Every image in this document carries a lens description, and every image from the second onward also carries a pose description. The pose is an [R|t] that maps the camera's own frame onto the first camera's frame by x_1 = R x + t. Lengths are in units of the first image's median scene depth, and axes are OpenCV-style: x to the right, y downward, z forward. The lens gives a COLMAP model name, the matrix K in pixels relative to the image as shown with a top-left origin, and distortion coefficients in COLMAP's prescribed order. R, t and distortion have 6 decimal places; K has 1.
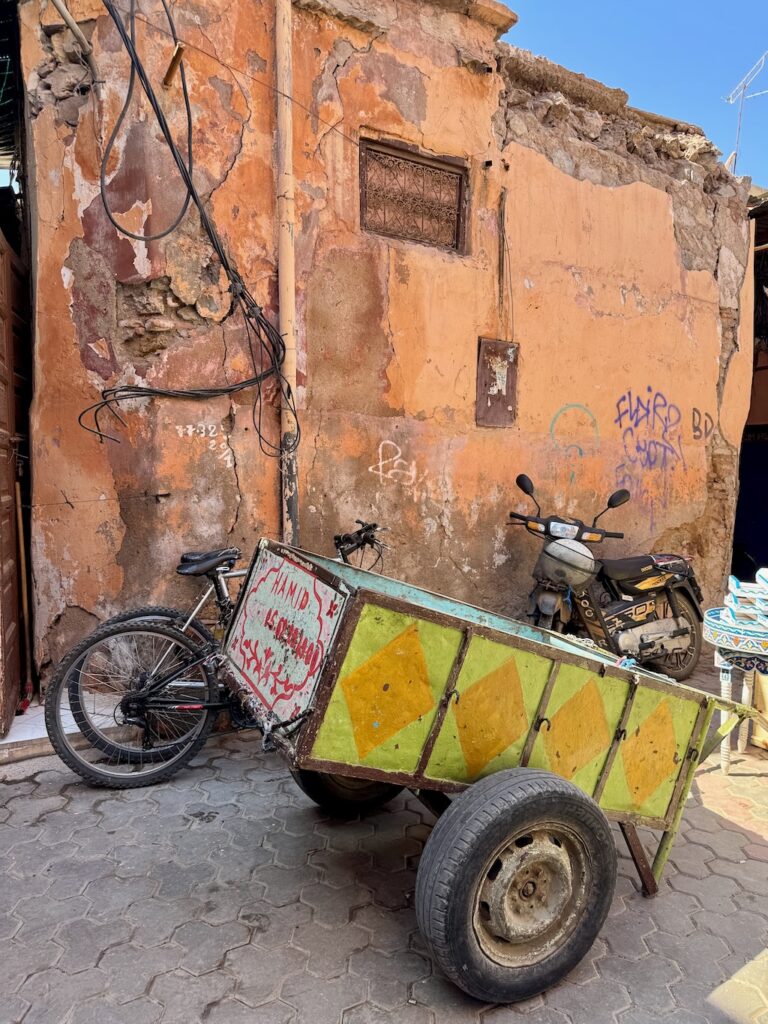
lens RADIAL K [[894.0, 0, 384.0], [0, 894.0, 512.0], [0, 0, 1]] dist [0.076569, -0.148715]
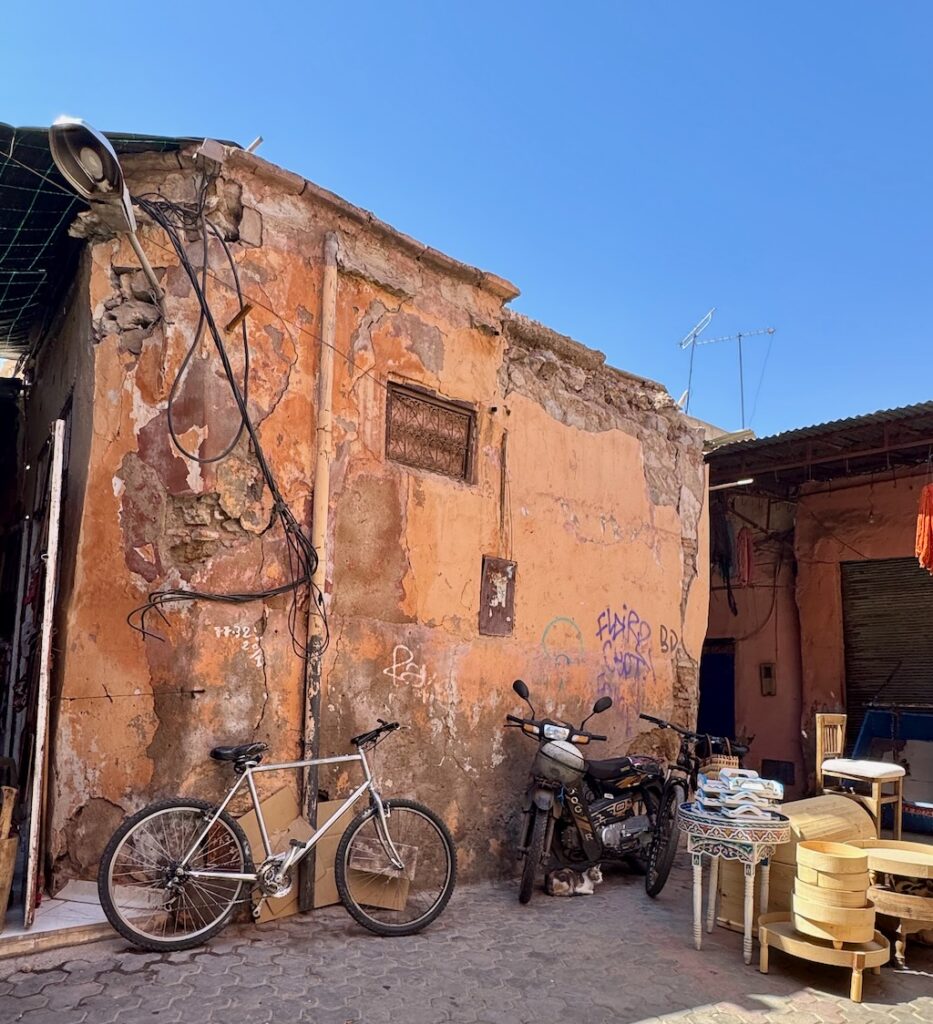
lens RADIAL K [[1122.6, 0, 466.5], [0, 1122.6, 512.0], [0, 0, 1]] dist [0.020779, -0.027724]
pose [[0.981113, 0.056513, 0.184994, -0.184626], [-0.023271, 0.983908, -0.177156, 0.000743], [-0.192029, 0.169505, 0.966640, -0.380260]]
